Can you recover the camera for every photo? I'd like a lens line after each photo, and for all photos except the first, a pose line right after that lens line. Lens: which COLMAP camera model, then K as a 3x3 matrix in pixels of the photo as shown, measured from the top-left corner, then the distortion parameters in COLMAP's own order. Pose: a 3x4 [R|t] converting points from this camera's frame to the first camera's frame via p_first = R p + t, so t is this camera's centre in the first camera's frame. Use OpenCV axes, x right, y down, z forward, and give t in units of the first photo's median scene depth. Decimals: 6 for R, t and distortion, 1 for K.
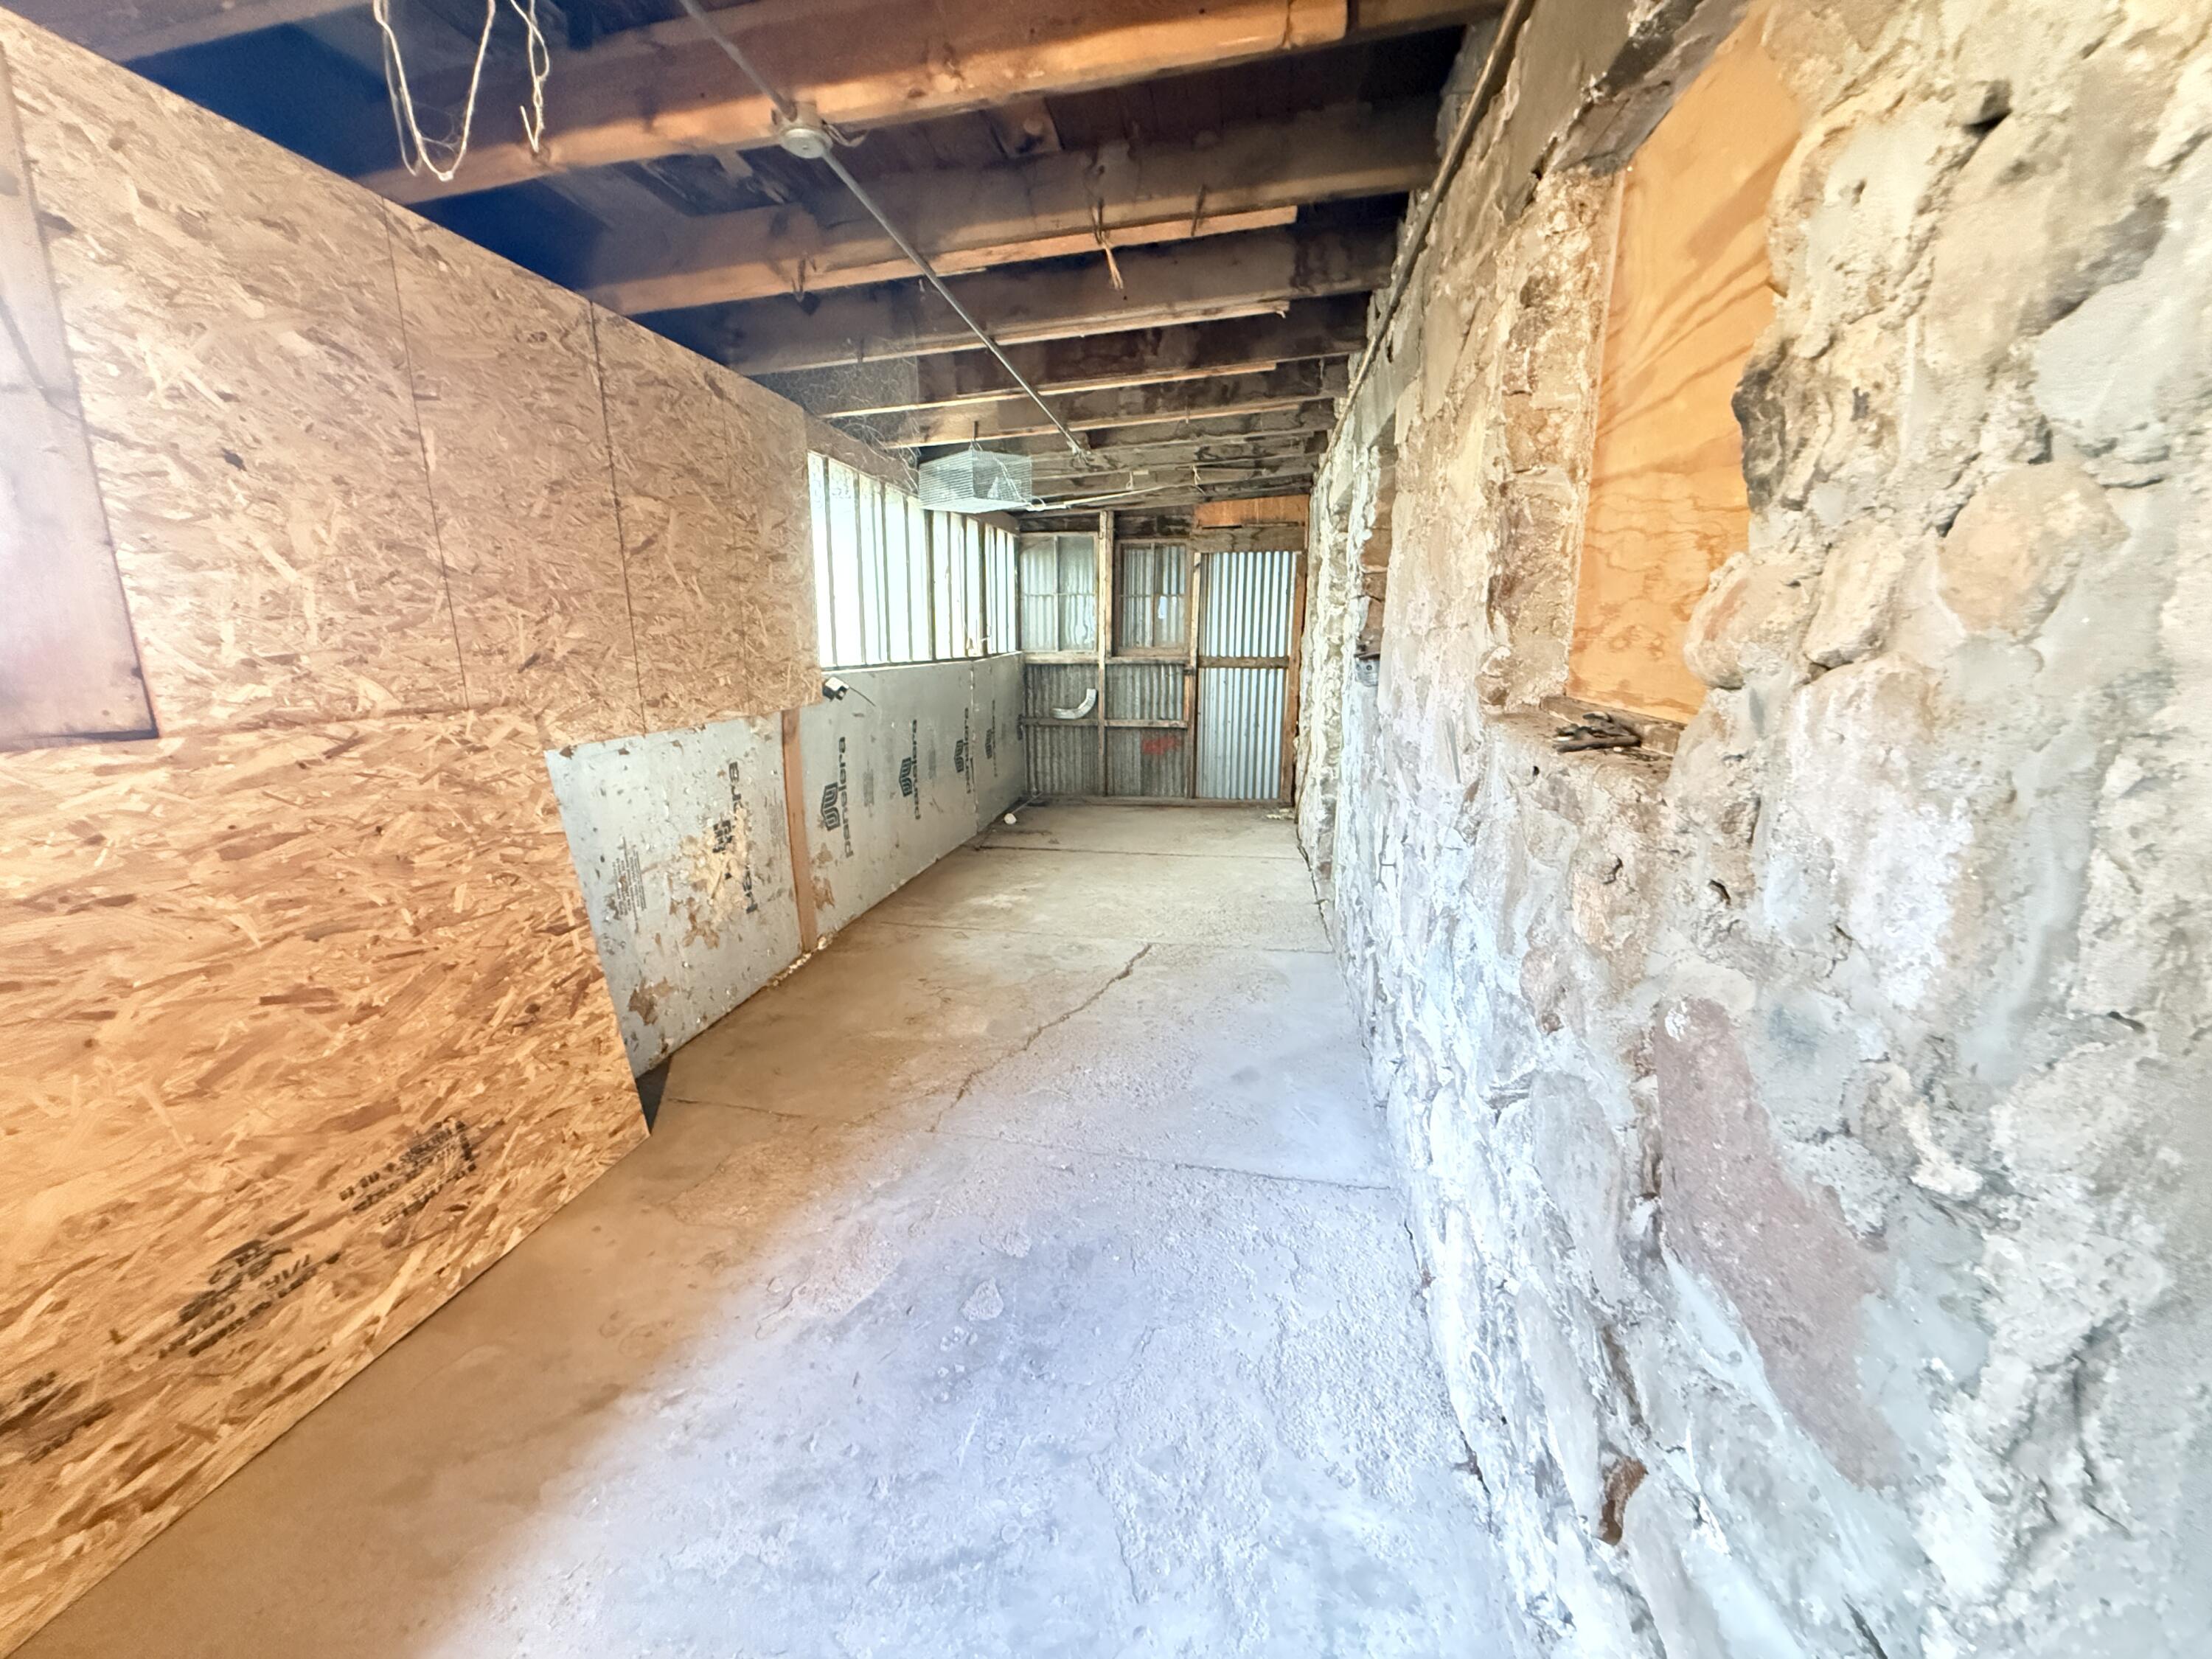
lens RADIAL K [[879.6, 0, 1102.8], [0, 879.6, 824.7], [0, 0, 1]] dist [-0.000073, 0.000277]
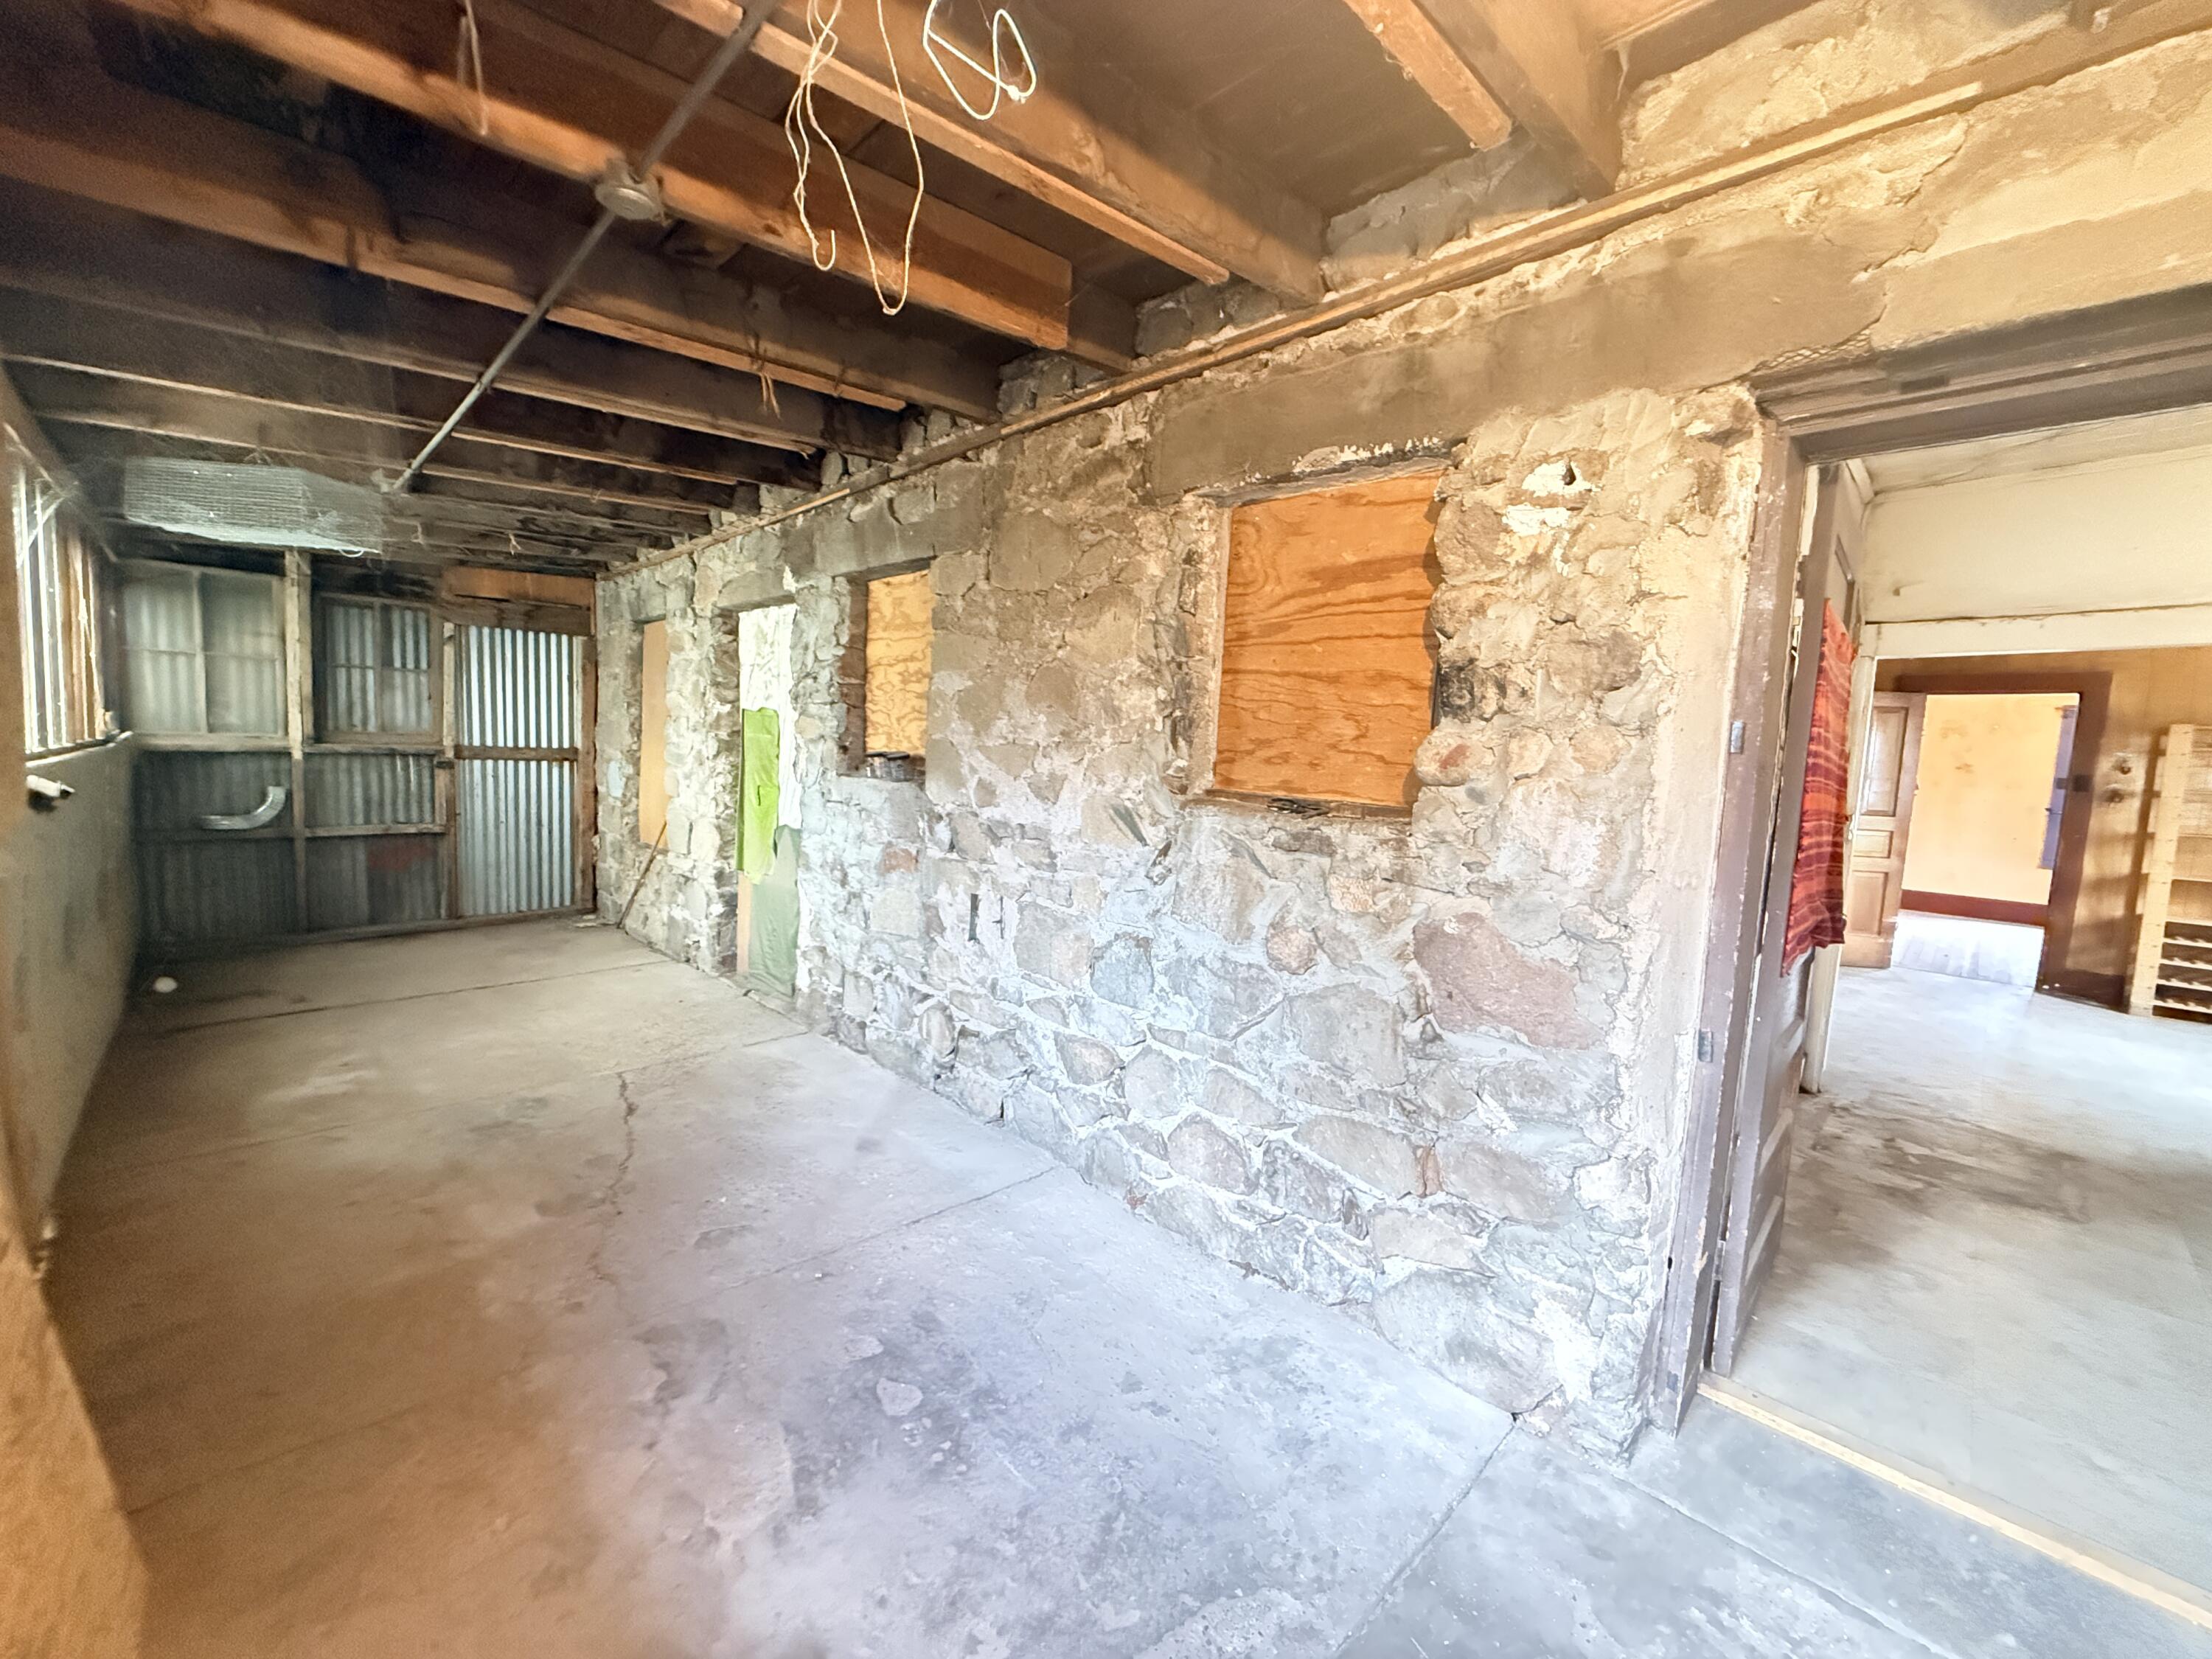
lens RADIAL K [[882.0, 0, 1102.4], [0, 882.0, 825.1], [0, 0, 1]] dist [0.000786, 0.000181]
pose [[0.586489, -0.050142, 0.808403, -0.220723], [0.131067, 0.990803, -0.033632, -0.010794], [-0.799282, 0.125680, 0.587667, 0.040264]]
